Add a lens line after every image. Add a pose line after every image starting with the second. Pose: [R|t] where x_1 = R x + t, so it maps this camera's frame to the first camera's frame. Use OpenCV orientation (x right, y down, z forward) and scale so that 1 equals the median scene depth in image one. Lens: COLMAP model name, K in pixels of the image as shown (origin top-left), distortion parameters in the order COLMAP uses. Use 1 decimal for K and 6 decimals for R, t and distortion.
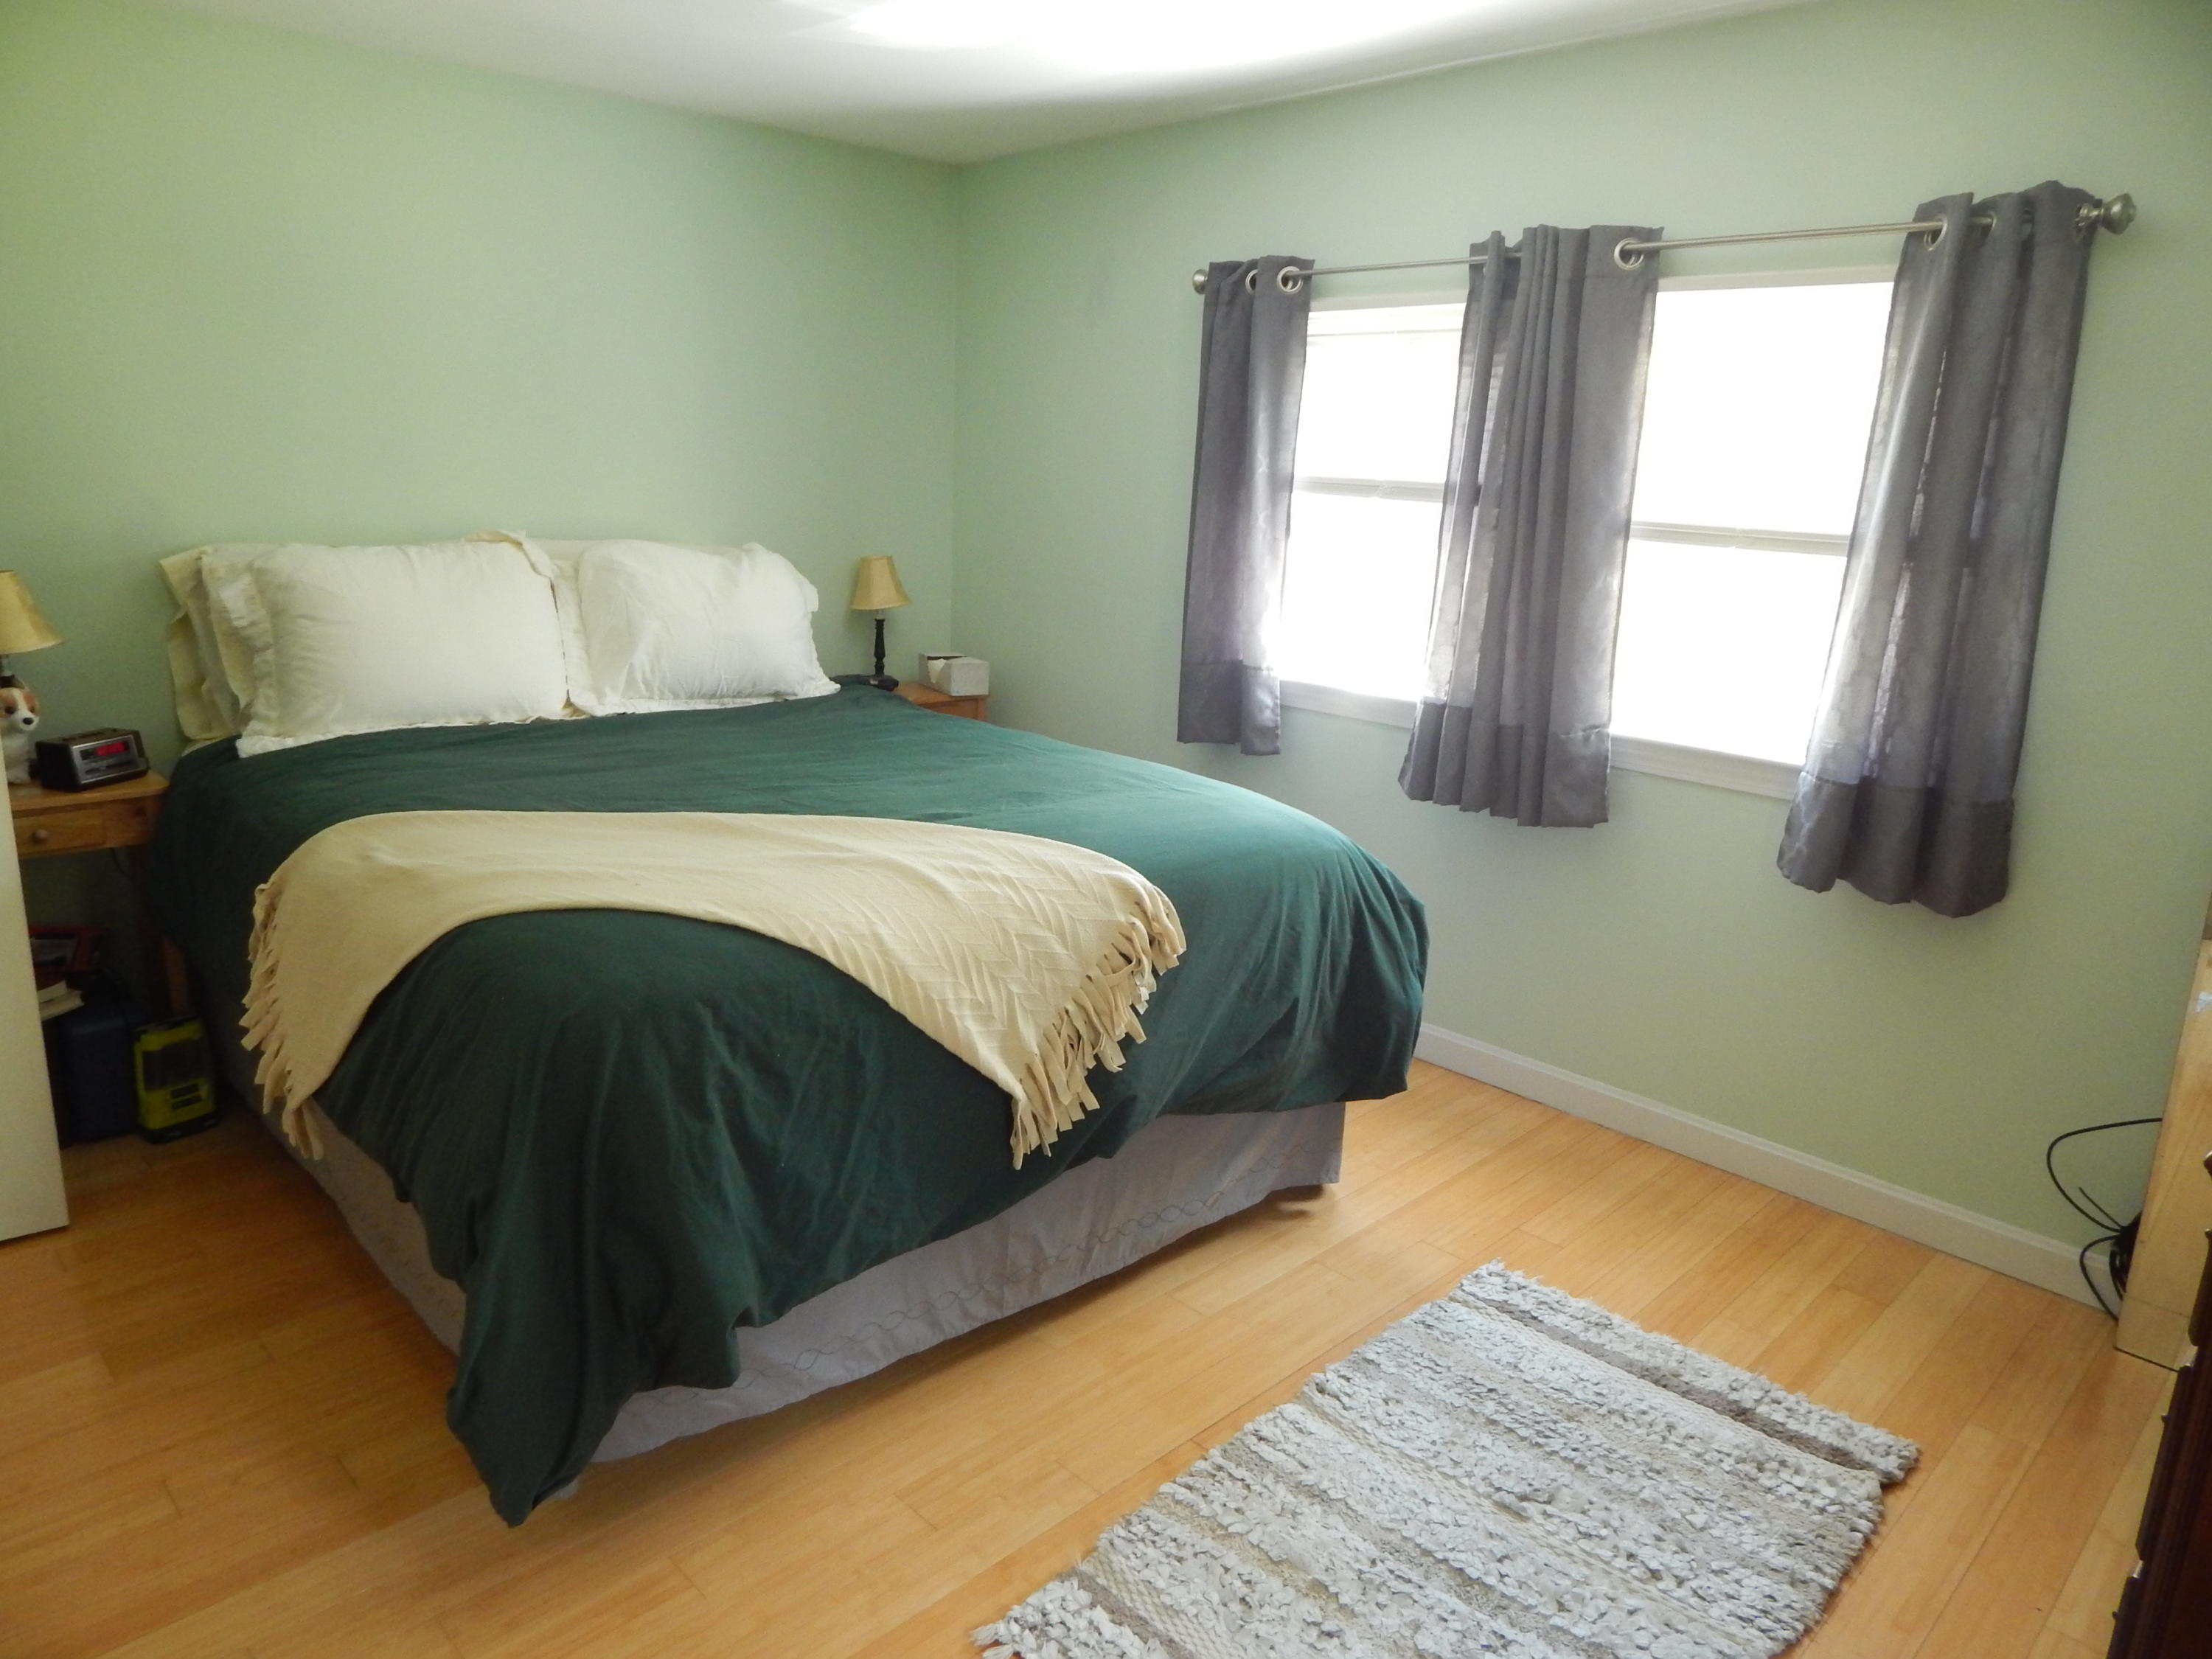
lens RADIAL K [[1464.1, 0, 1115.7], [0, 1464.1, 823.8], [0, 0, 1]] dist [-0.002352, -0.003184]
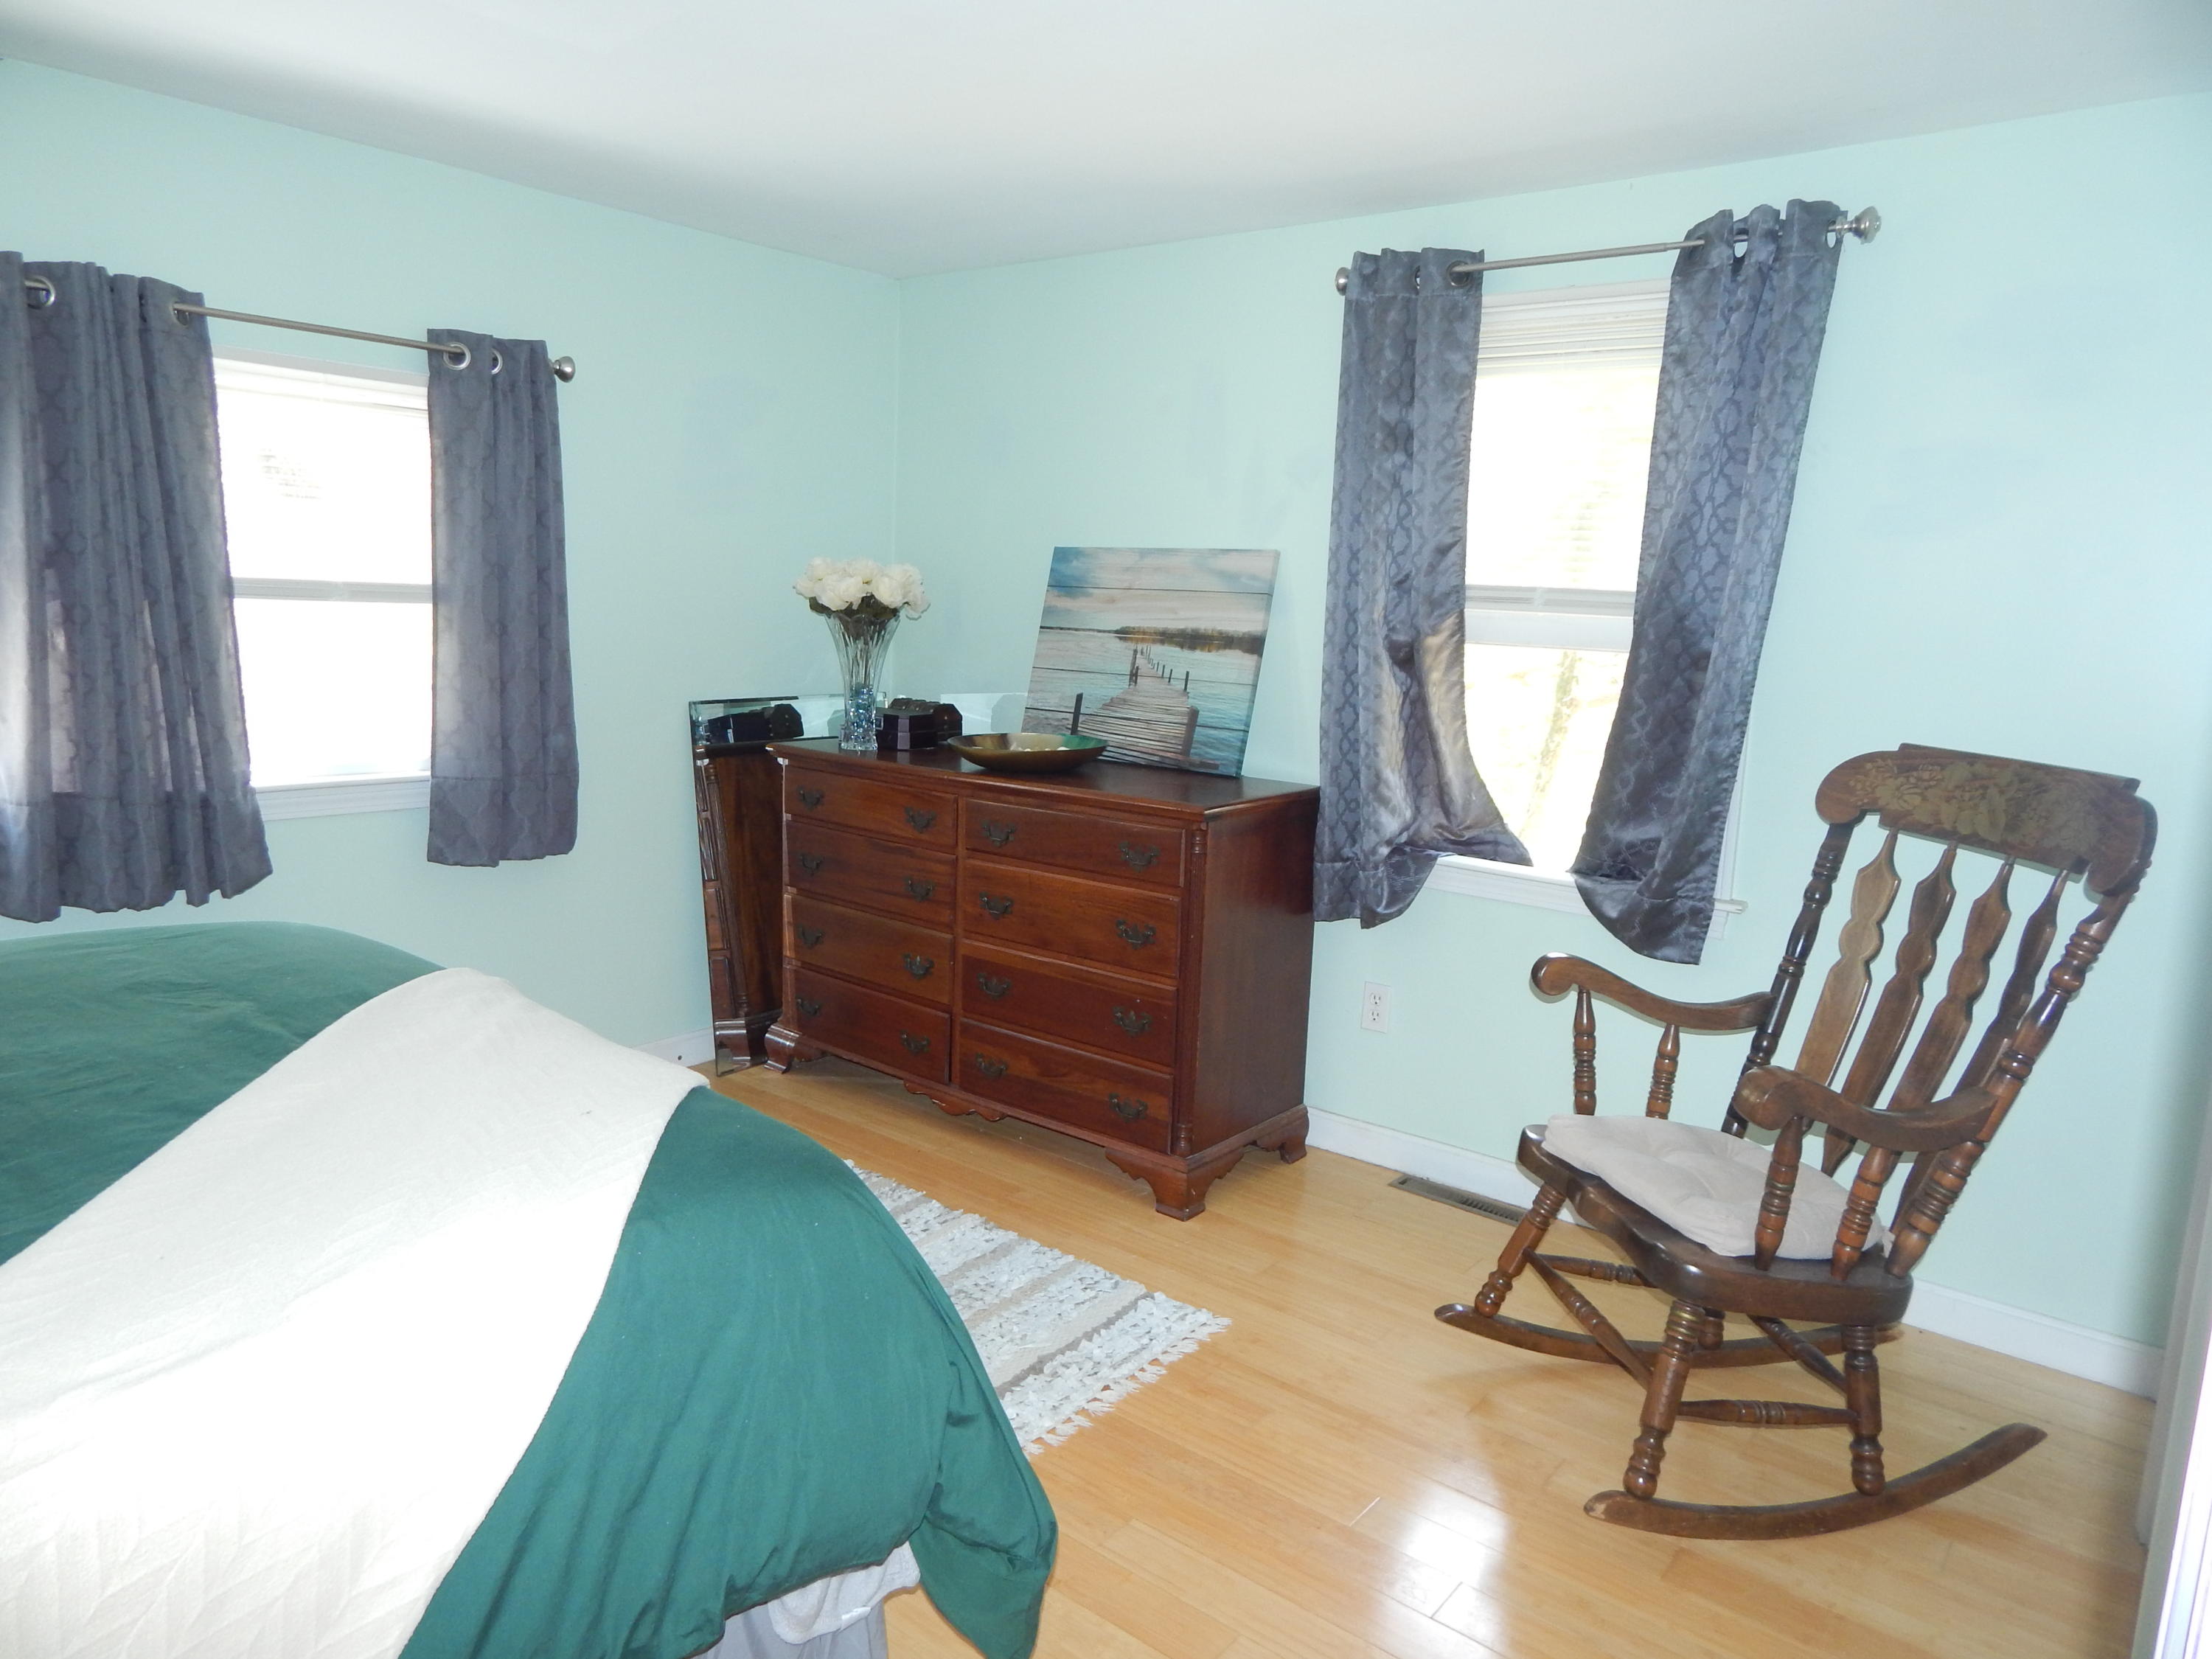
lens RADIAL K [[1450.6, 0, 1102.2], [0, 1450.6, 822.8], [0, 0, 1]] dist [-0.001466, -0.002382]
pose [[-0.118908, -0.188622, 0.974824, -0.707273], [0.205291, 0.955905, 0.210003, -0.129404], [-0.971451, 0.225094, -0.074942, 0.514904]]
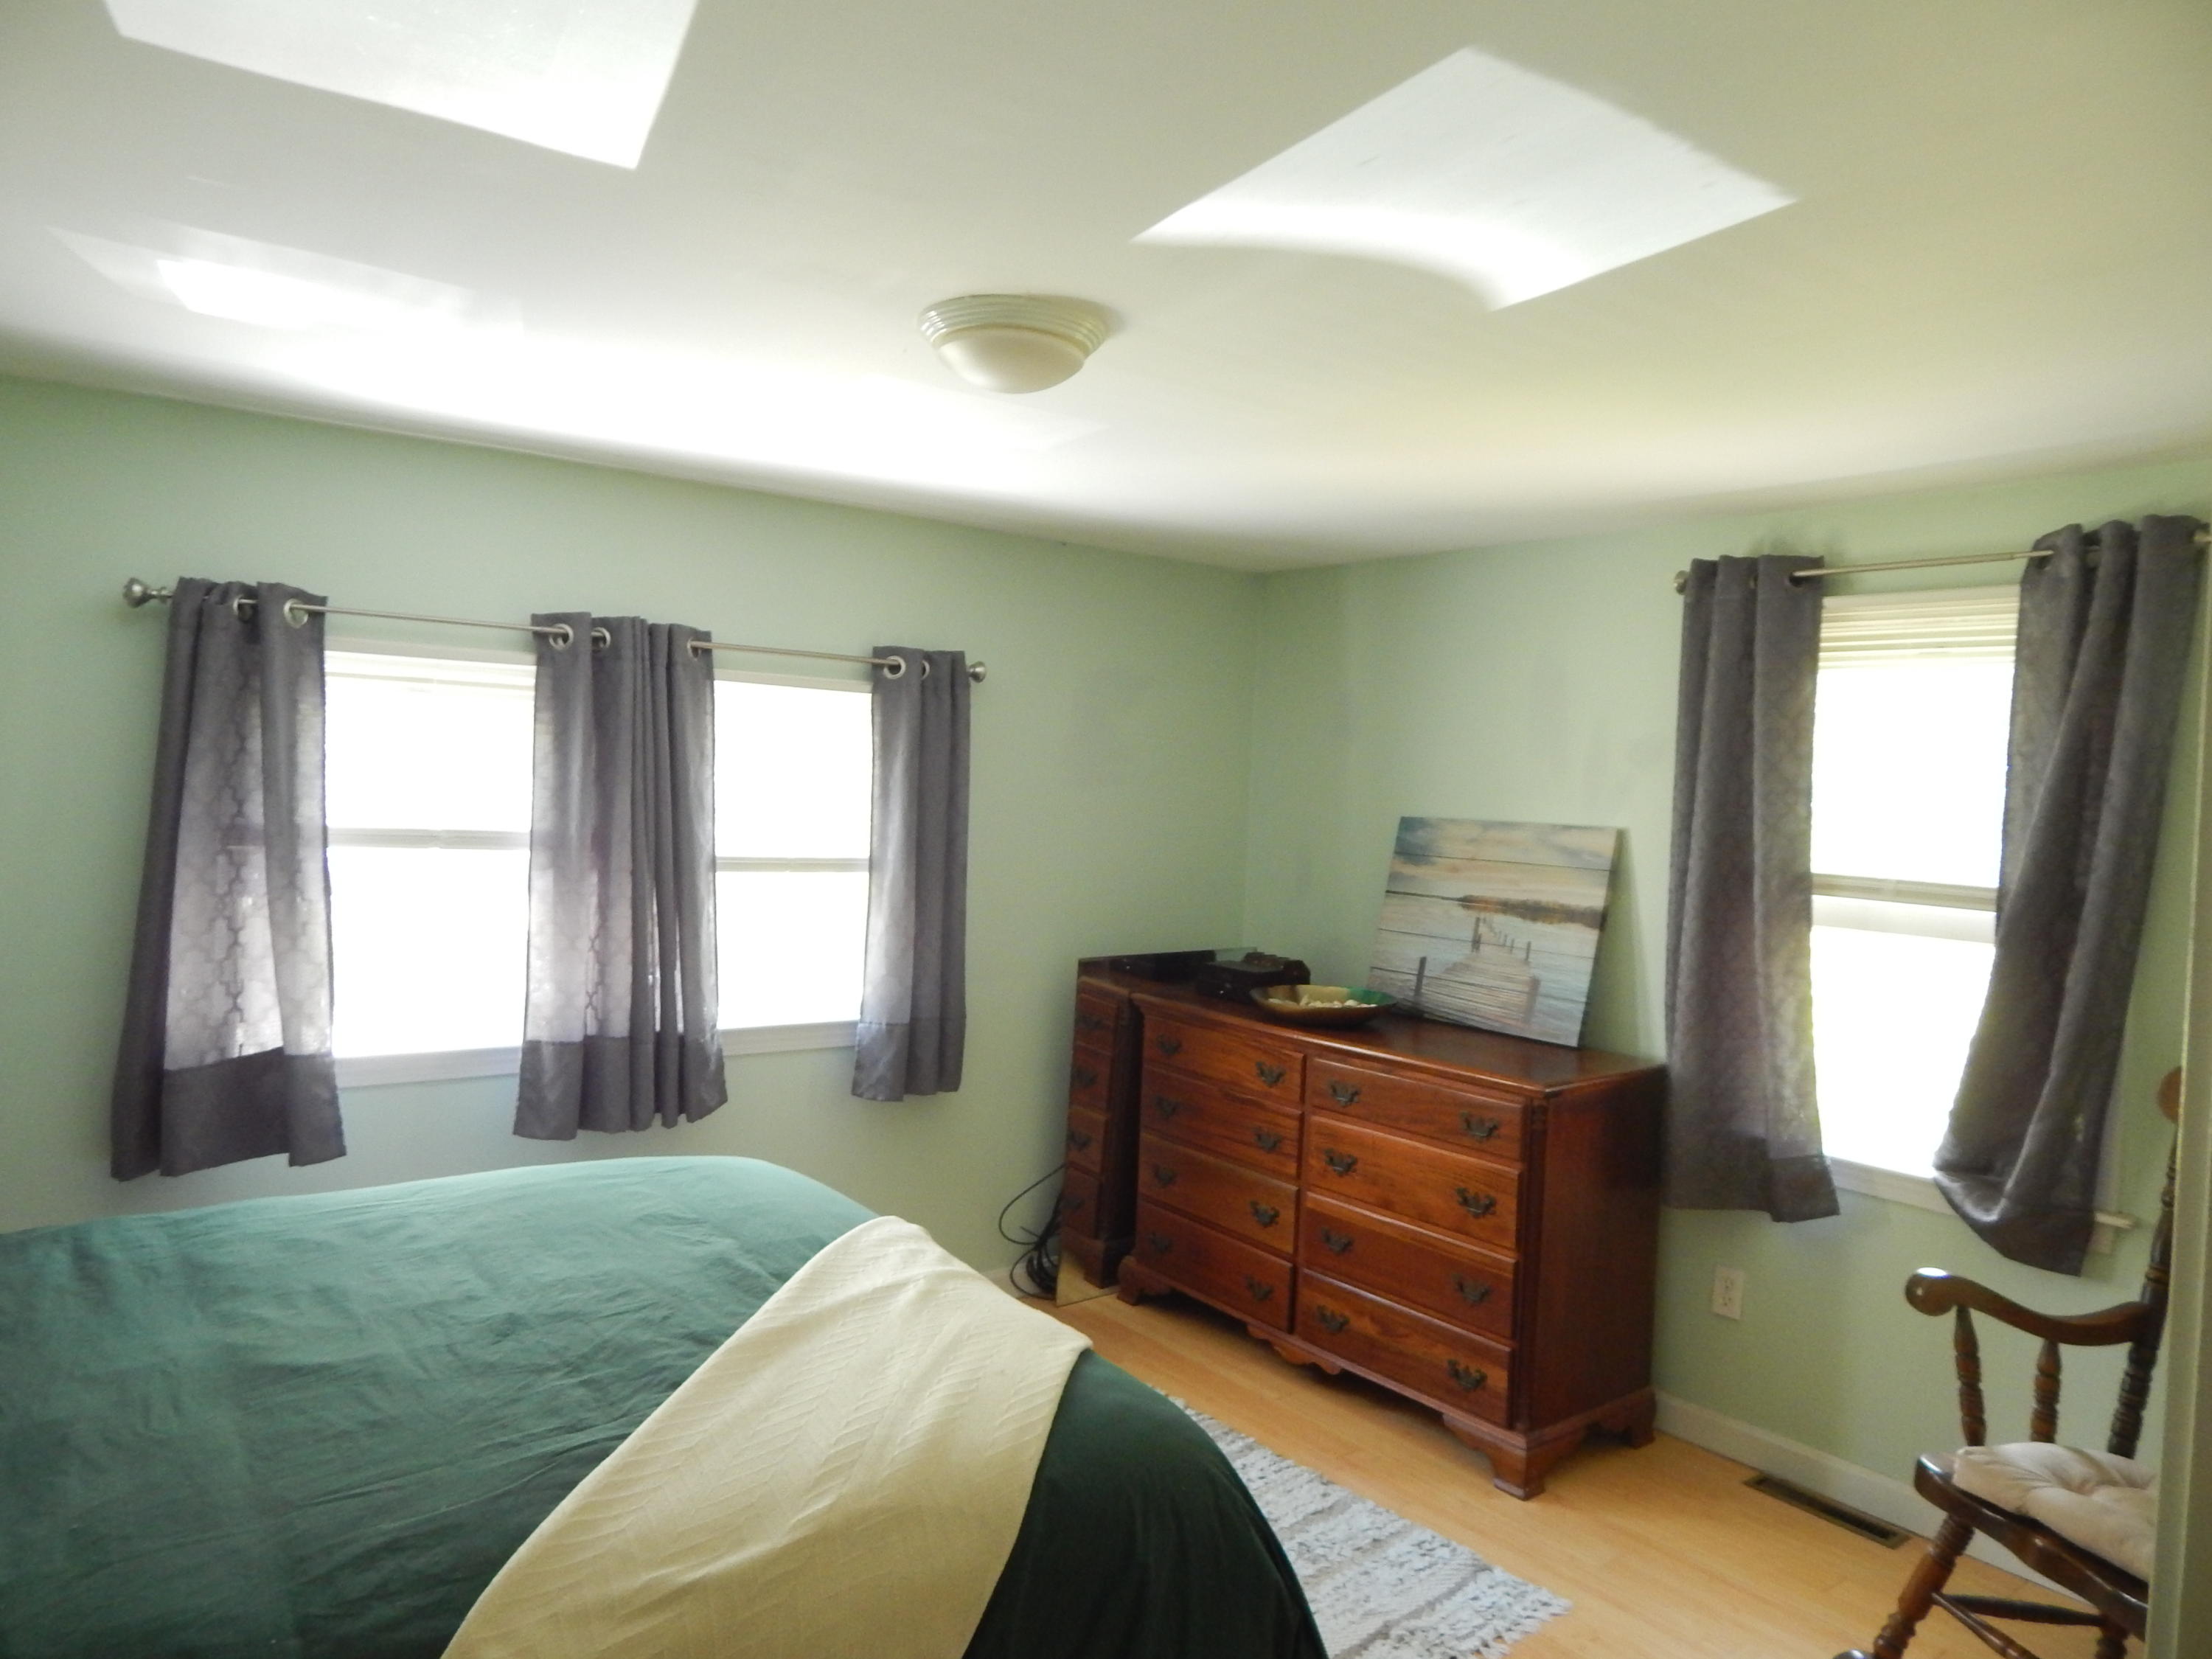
lens RADIAL K [[1437.0, 0, 1105.8], [0, 1437.0, 821.6], [0, 0, 1]] dist [-0.004005, -0.000393]
pose [[0.113088, -0.051742, 0.992237, -0.790433], [0.208815, 0.977577, 0.027178, -0.194530], [-0.971394, 0.204121, 0.121357, 0.511765]]
